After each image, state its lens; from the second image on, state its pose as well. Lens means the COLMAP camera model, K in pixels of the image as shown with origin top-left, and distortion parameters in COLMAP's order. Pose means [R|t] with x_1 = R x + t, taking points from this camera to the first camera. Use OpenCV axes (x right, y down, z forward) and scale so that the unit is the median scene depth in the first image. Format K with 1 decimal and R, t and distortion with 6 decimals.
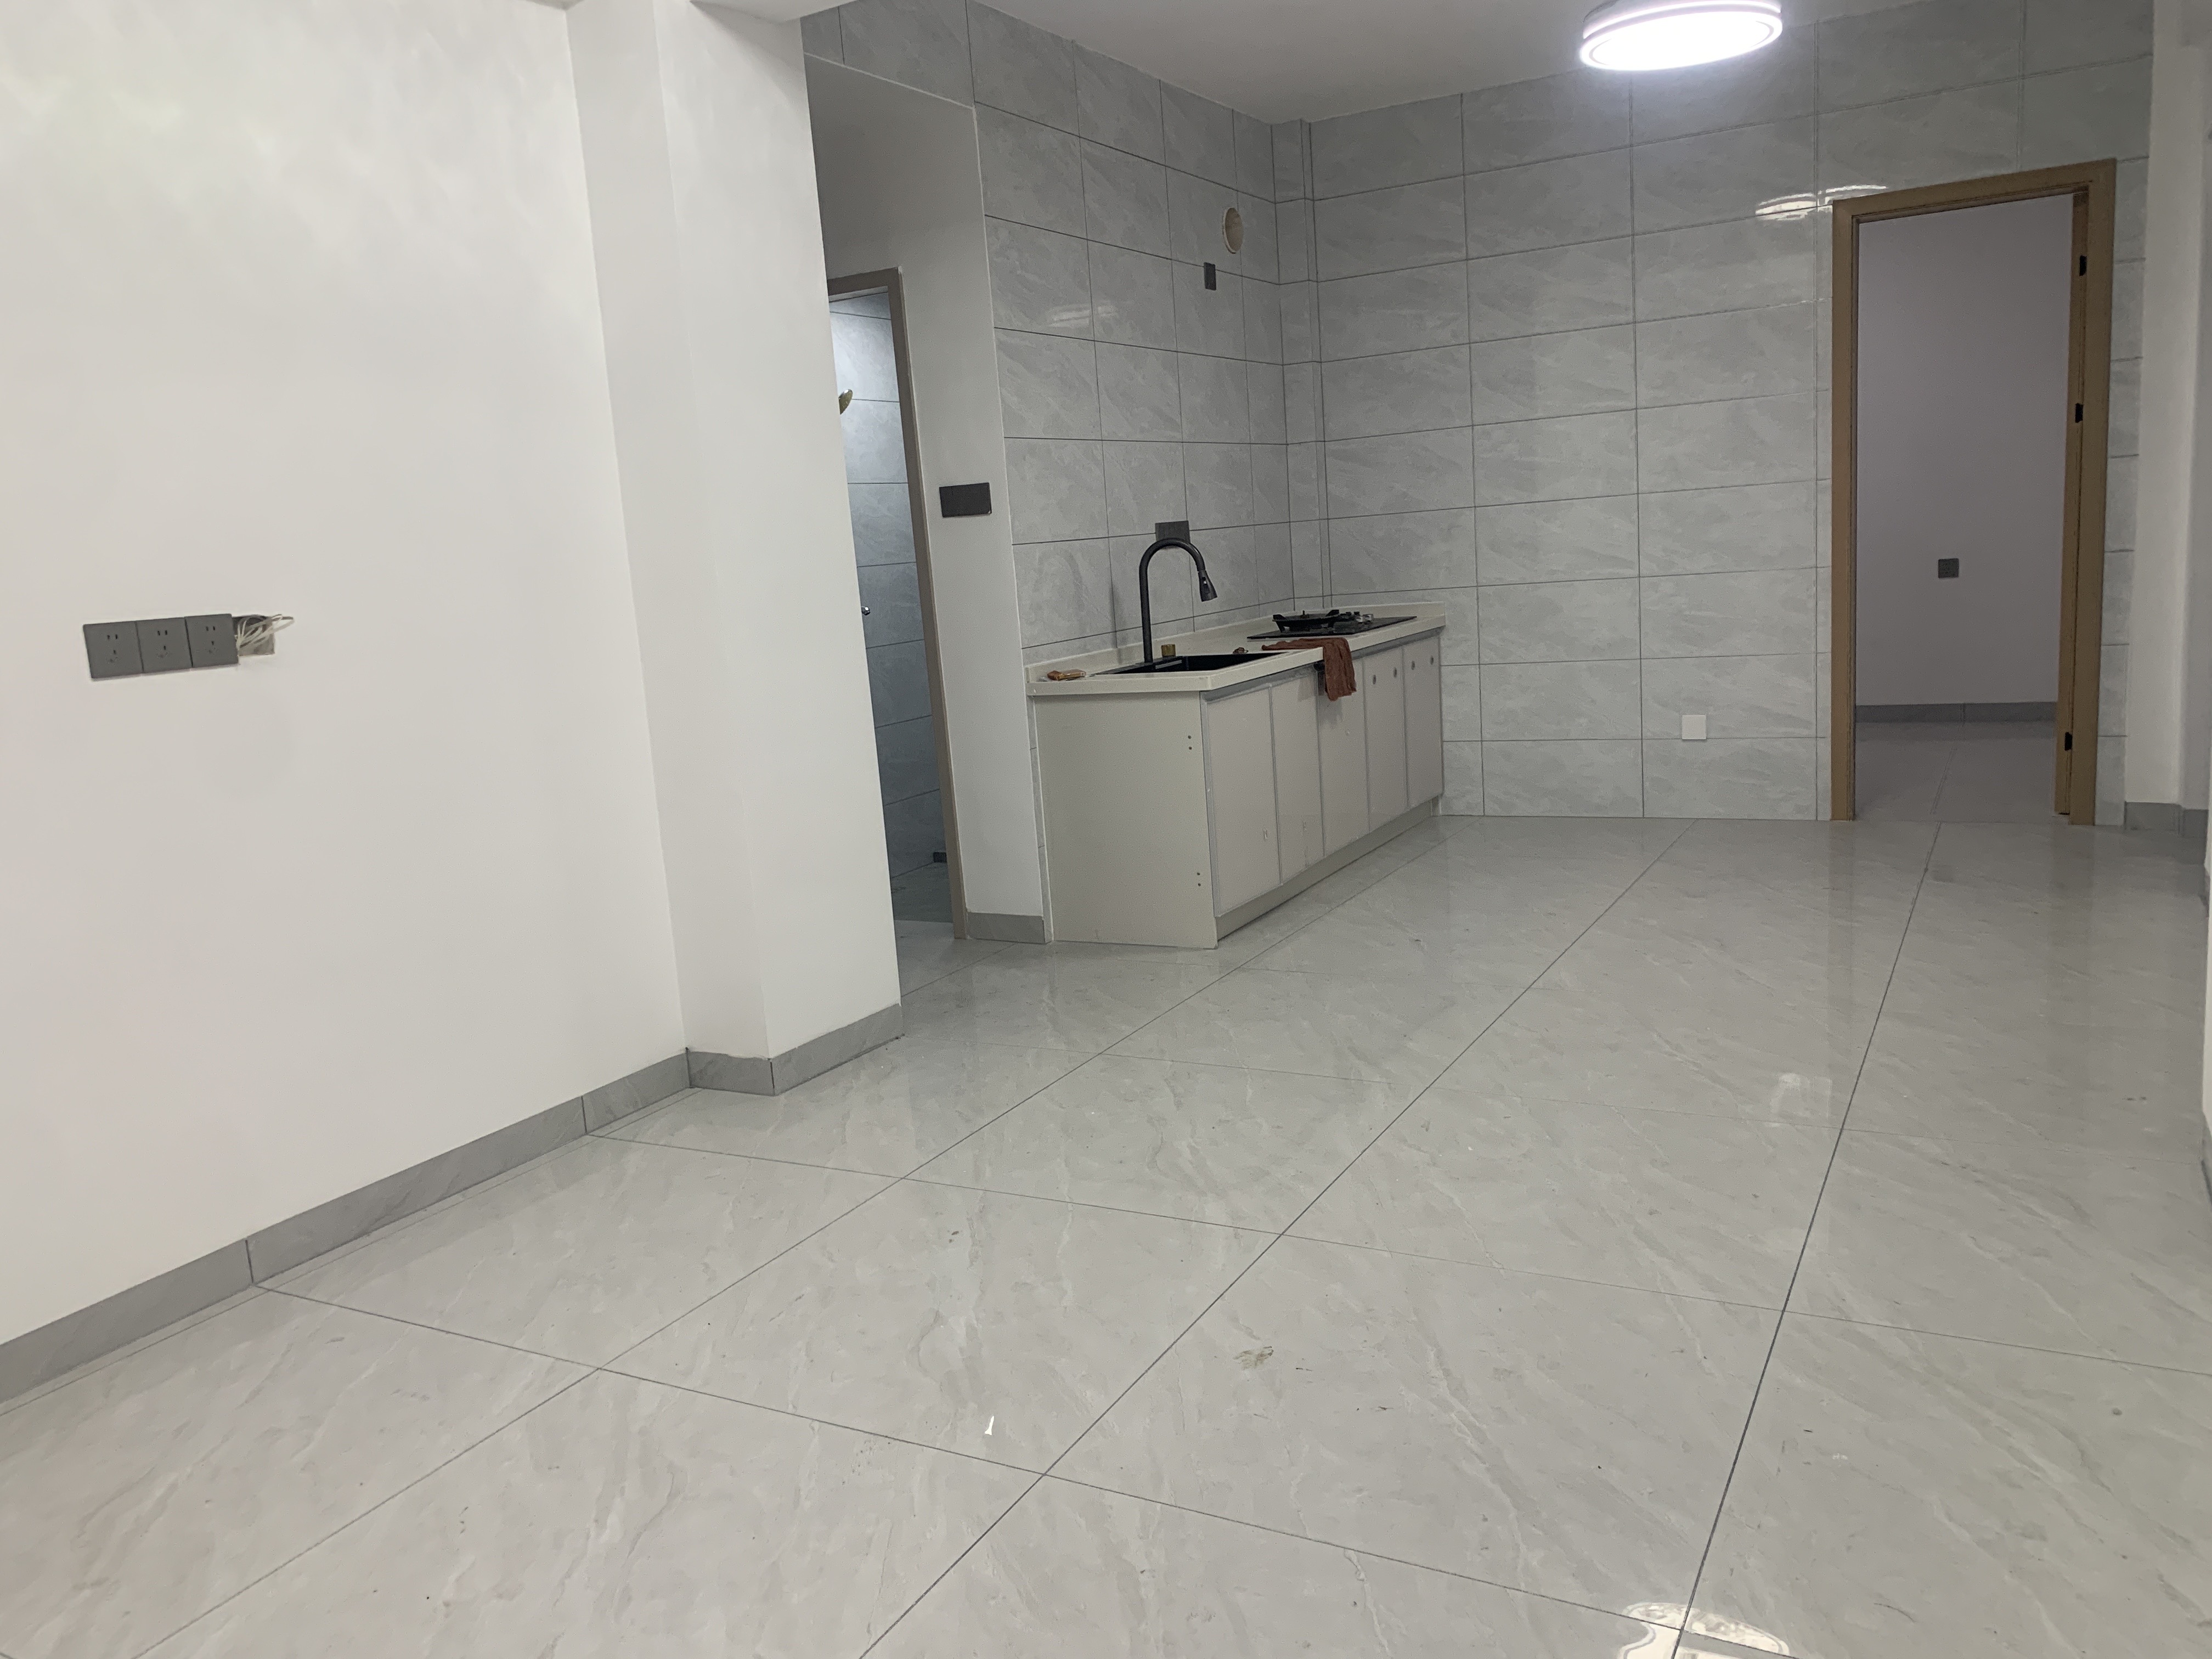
lens RADIAL K [[1674.8, 0, 1111.5], [0, 1674.8, 837.2], [0, 0, 1]] dist [0.035046, -0.044795]
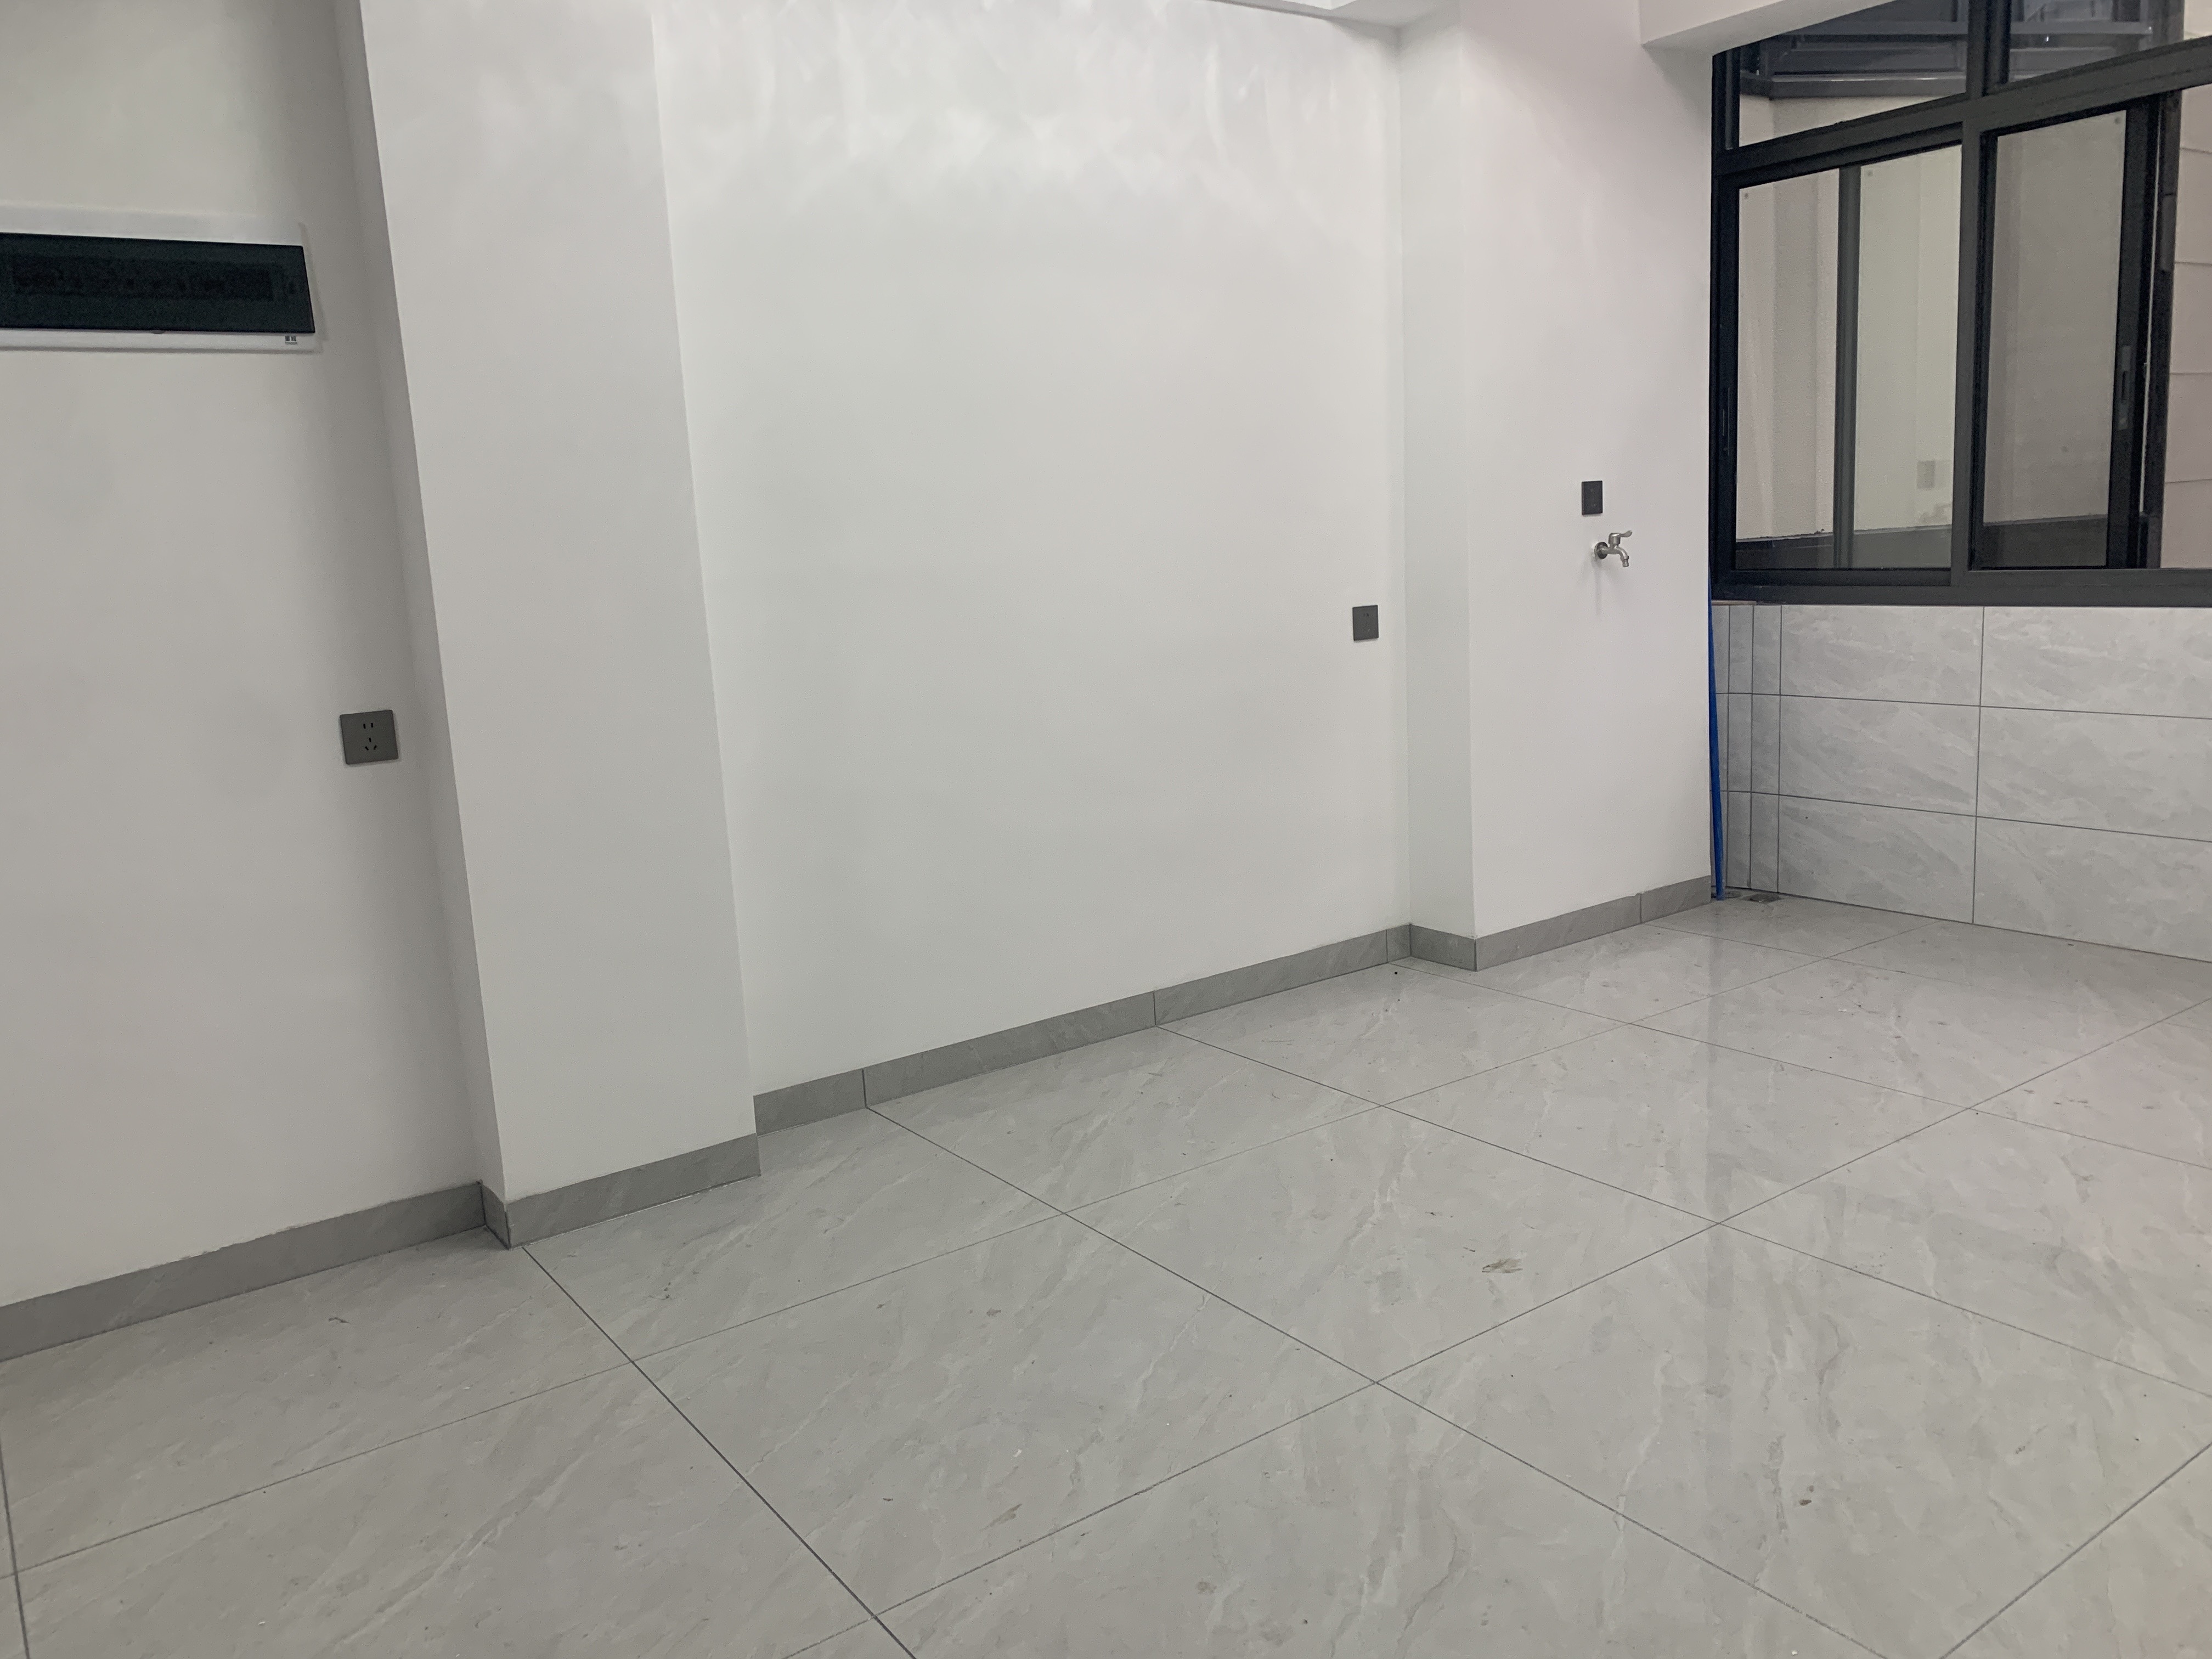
lens RADIAL K [[1674.8, 0, 1104.7], [0, 1674.8, 805.1], [0, 0, 1]] dist [0.035046, -0.044795]
pose [[-0.888069, 0.052480, 0.456704, -0.099101], [0.203302, 0.935868, 0.287785, -0.168574], [-0.412311, 0.348422, -0.841785, 0.939767]]
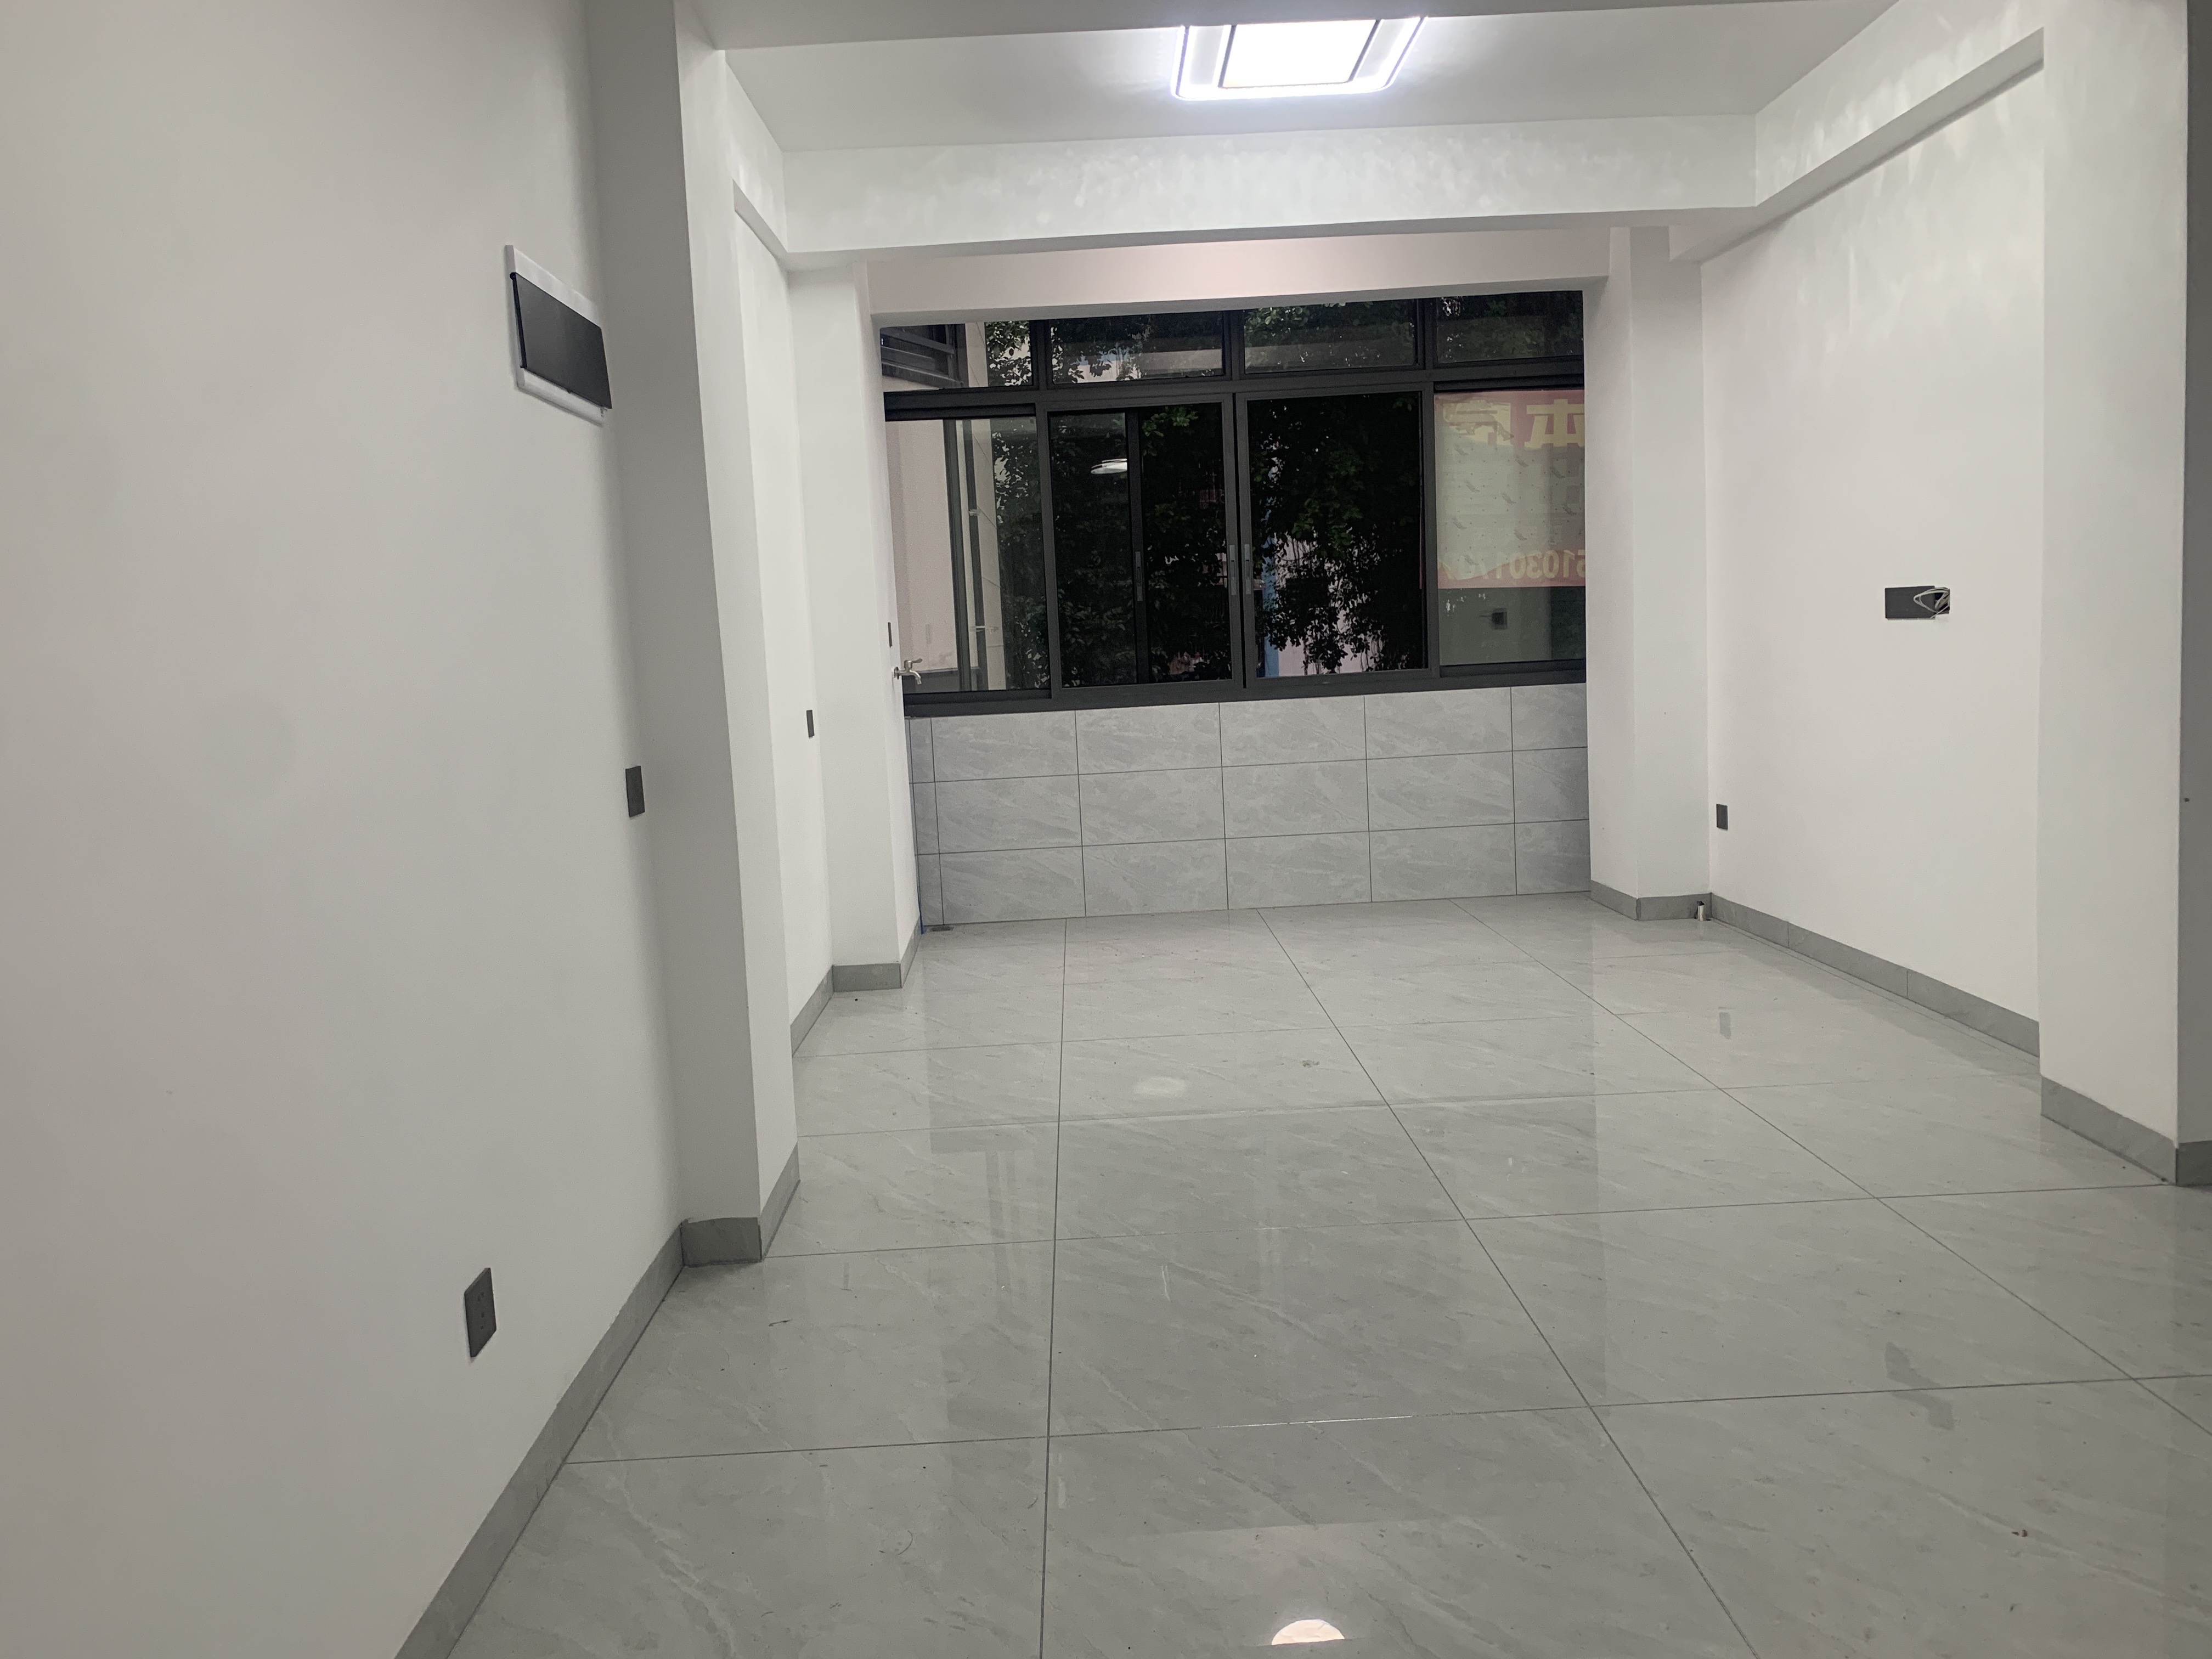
lens RADIAL K [[1674.8, 0, 1067.6], [0, 1674.8, 842.1], [0, 0, 1]] dist [0.035046, -0.044795]
pose [[-0.871166, 0.178416, -0.457425, 0.537343], [0.031352, 0.949954, 0.310813, -0.240605], [0.489987, 0.256429, -0.833161, 1.131697]]
